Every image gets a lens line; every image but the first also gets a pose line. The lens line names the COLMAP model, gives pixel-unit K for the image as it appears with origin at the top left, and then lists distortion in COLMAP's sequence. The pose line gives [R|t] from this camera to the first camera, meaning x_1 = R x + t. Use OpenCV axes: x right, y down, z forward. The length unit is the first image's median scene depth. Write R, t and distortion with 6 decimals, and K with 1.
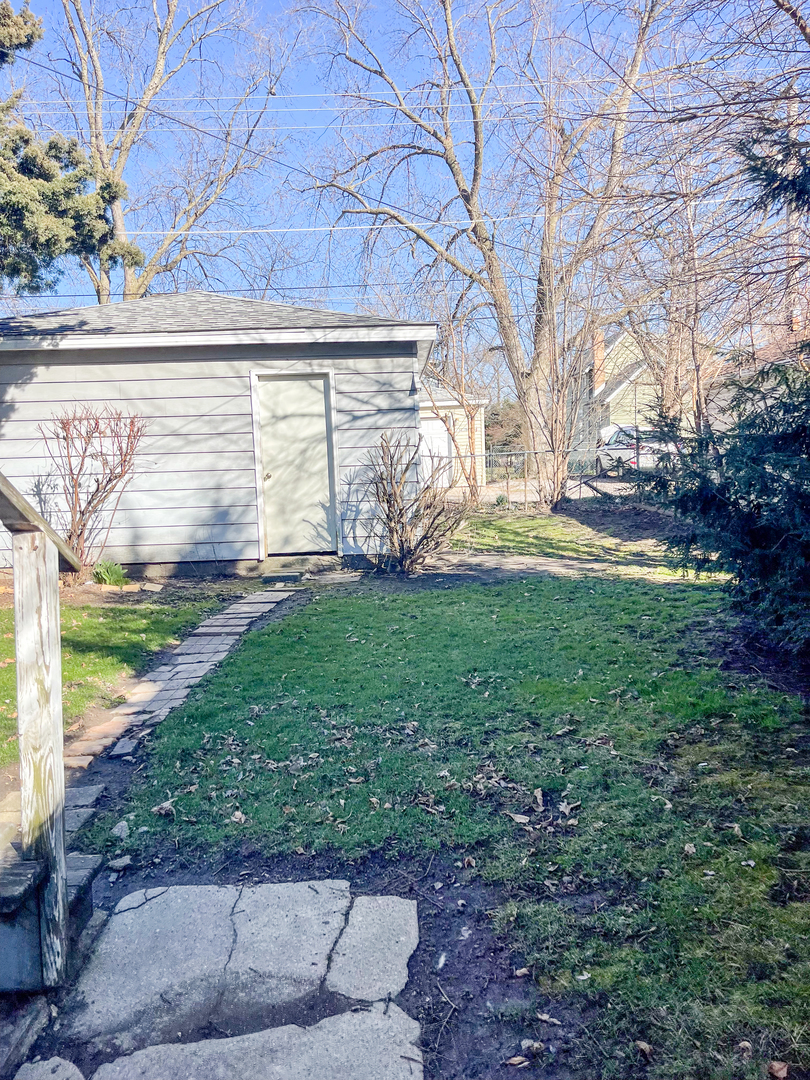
lens RADIAL K [[811.5, 0, 407.0], [0, 811.5, 533.1], [0, 0, 1]] dist [0.054754, -0.057961]
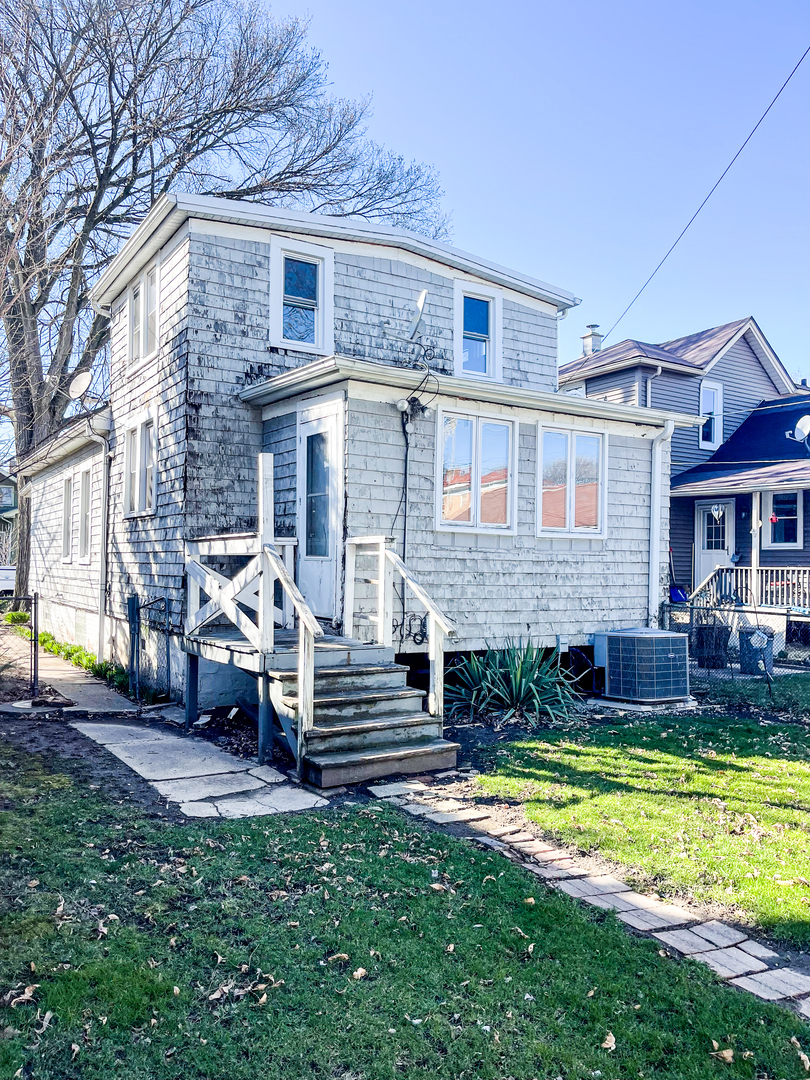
lens RADIAL K [[811.5, 0, 403.9], [0, 811.5, 542.3], [0, 0, 1]] dist [0.054754, -0.057961]
pose [[-0.865051, 0.000562, -0.501684, 0.163898], [-0.039825, 0.996767, 0.069787, -0.114524], [0.500101, 0.080349, -0.862231, 0.847943]]
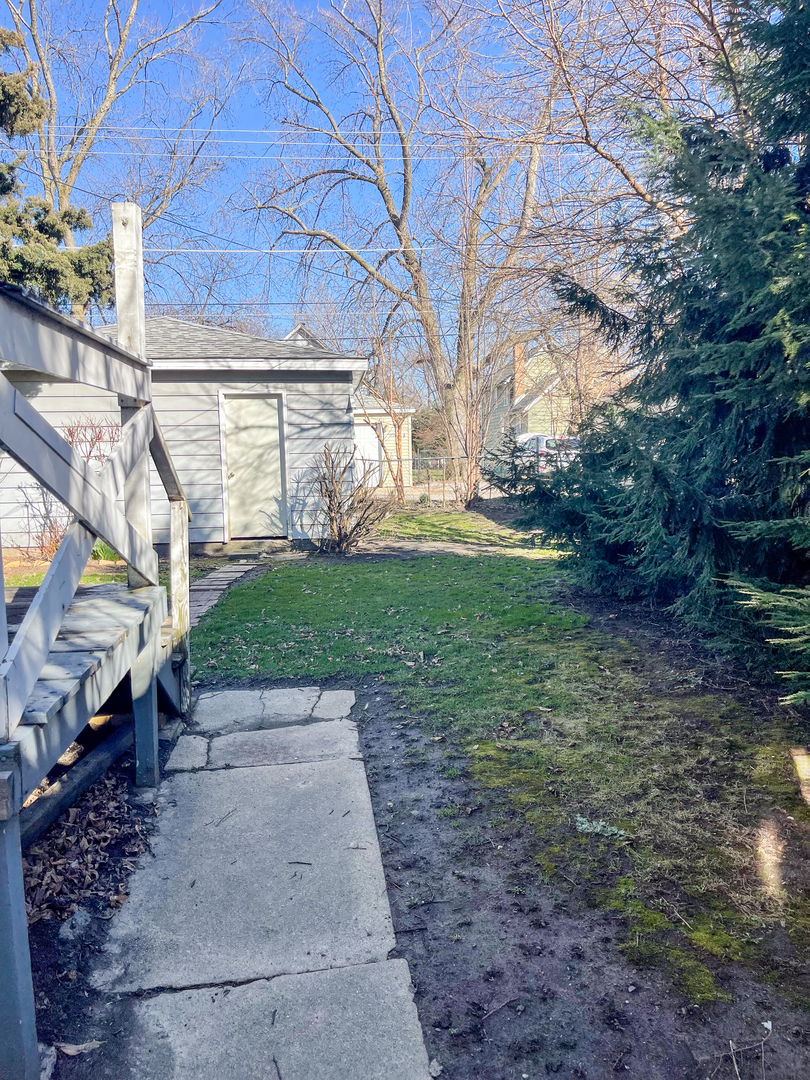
lens RADIAL K [[811.5, 0, 413.8], [0, 811.5, 543.2], [0, 0, 1]] dist [0.054754, -0.057961]
pose [[0.995656, 0.006070, 0.092915, -0.008613], [-0.007113, 0.999915, 0.010898, 0.018982], [-0.092841, -0.011512, 0.995614, -0.277176]]
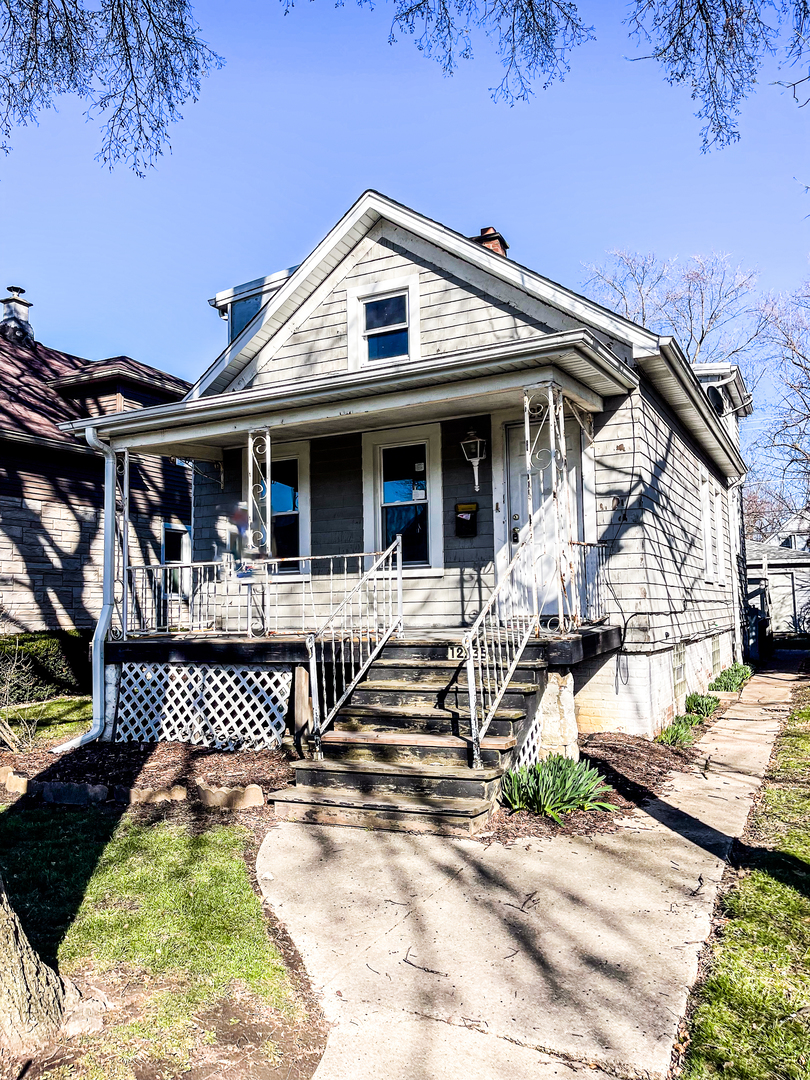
lens RADIAL K [[811.5, 0, 405.2], [0, 811.5, 540.5], [0, 0, 1]] dist [0.054754, -0.057961]
pose [[0.877092, -0.028205, -0.479493, 0.106418], [-0.055027, 0.985801, -0.158643, 0.256731], [0.477159, 0.165529, 0.863087, -2.399257]]
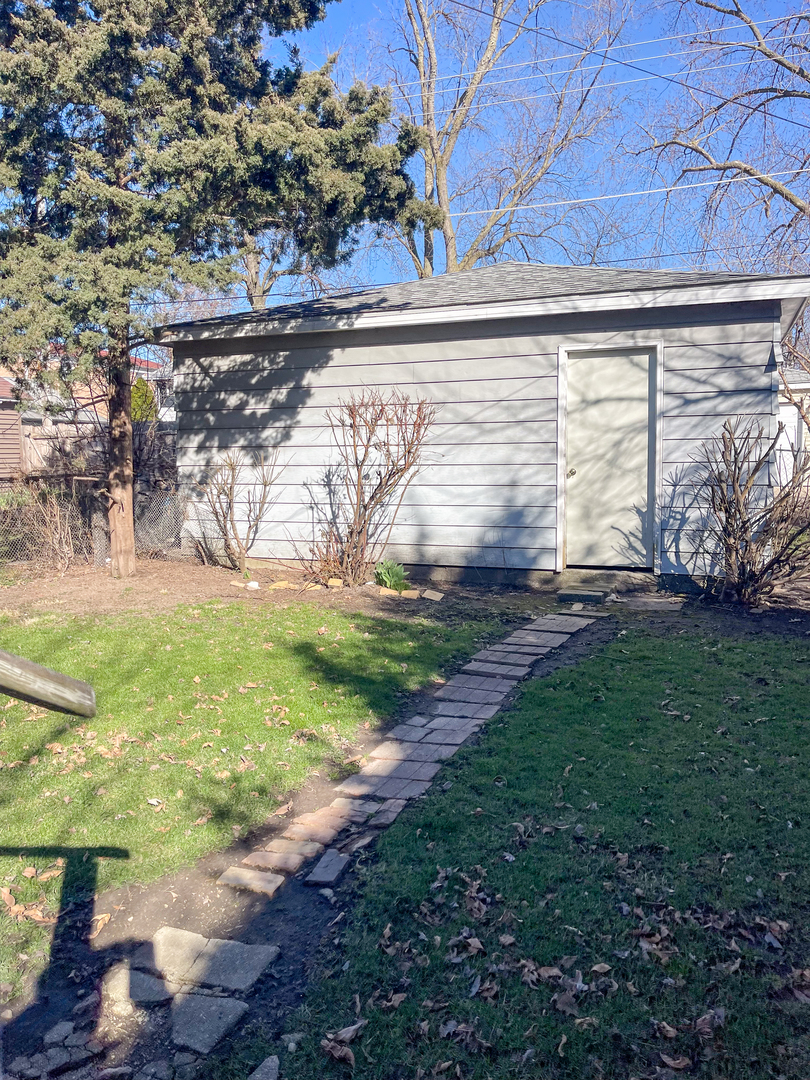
lens RADIAL K [[811.5, 0, 404.3], [0, 811.5, 533.9], [0, 0, 1]] dist [0.054754, -0.057961]
pose [[0.927452, 0.059252, -0.369218, -0.018655], [-0.053505, 0.998234, 0.025795, -0.019865], [0.370095, -0.004168, 0.928985, 0.161773]]
